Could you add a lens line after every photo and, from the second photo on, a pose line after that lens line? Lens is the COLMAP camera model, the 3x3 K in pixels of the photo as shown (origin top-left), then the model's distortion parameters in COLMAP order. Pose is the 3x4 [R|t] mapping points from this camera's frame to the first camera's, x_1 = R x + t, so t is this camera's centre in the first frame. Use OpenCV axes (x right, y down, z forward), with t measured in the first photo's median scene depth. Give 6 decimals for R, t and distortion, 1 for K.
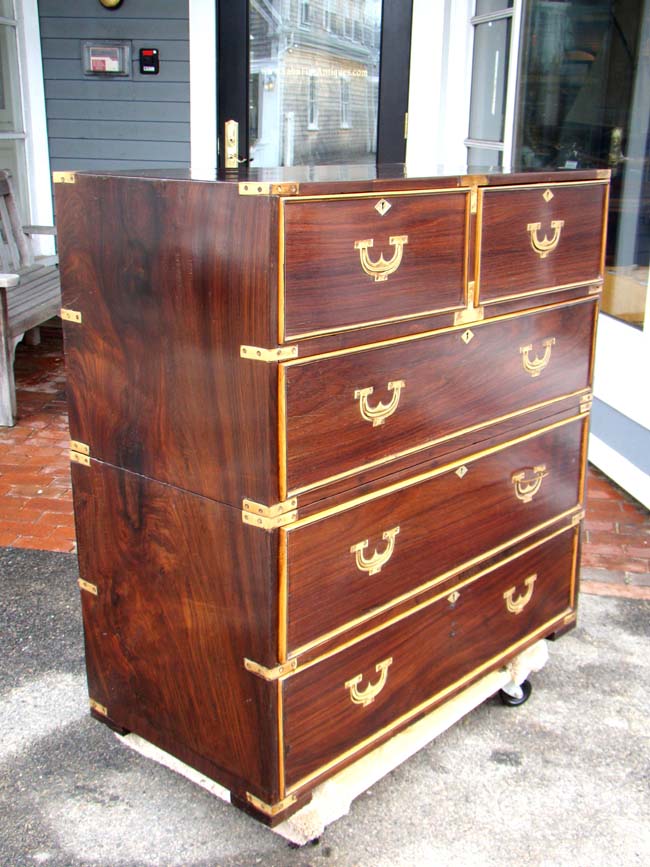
lens RADIAL K [[1047.2, 0, 325.0], [0, 1047.2, 433.5], [0, 0, 1]] dist [-0.112748, 0.339438]
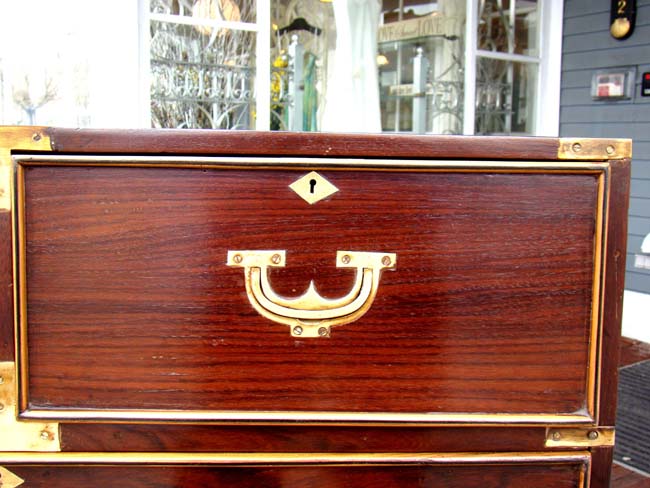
lens RADIAL K [[785.1, 0, 325.0], [0, 785.1, 244.0], [0, 0, 1]] dist [-0.112748, 0.339438]
pose [[0.706976, 0.083708, -0.702267, 0.443069], [-0.212845, 0.972119, -0.098398, -0.181551], [0.674450, 0.219039, 0.705081, 0.805130]]
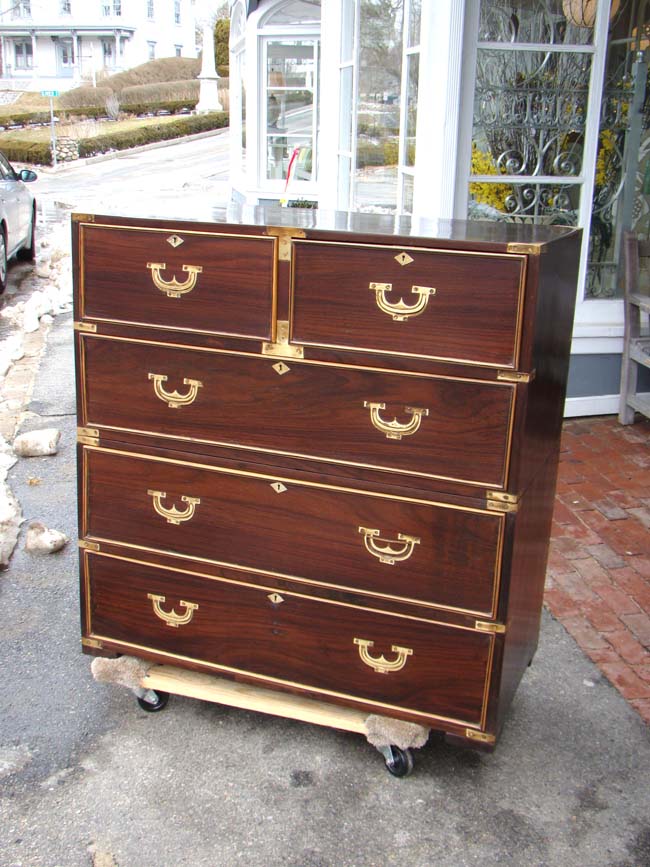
lens RADIAL K [[1047.2, 0, 325.0], [0, 1047.2, 433.5], [0, 0, 1]] dist [-0.112748, 0.339438]
pose [[0.347651, 0.262253, -0.900201, 1.145469], [-0.292368, 0.942540, 0.161677, -0.214839], [0.890876, 0.206982, 0.404349, 0.576267]]
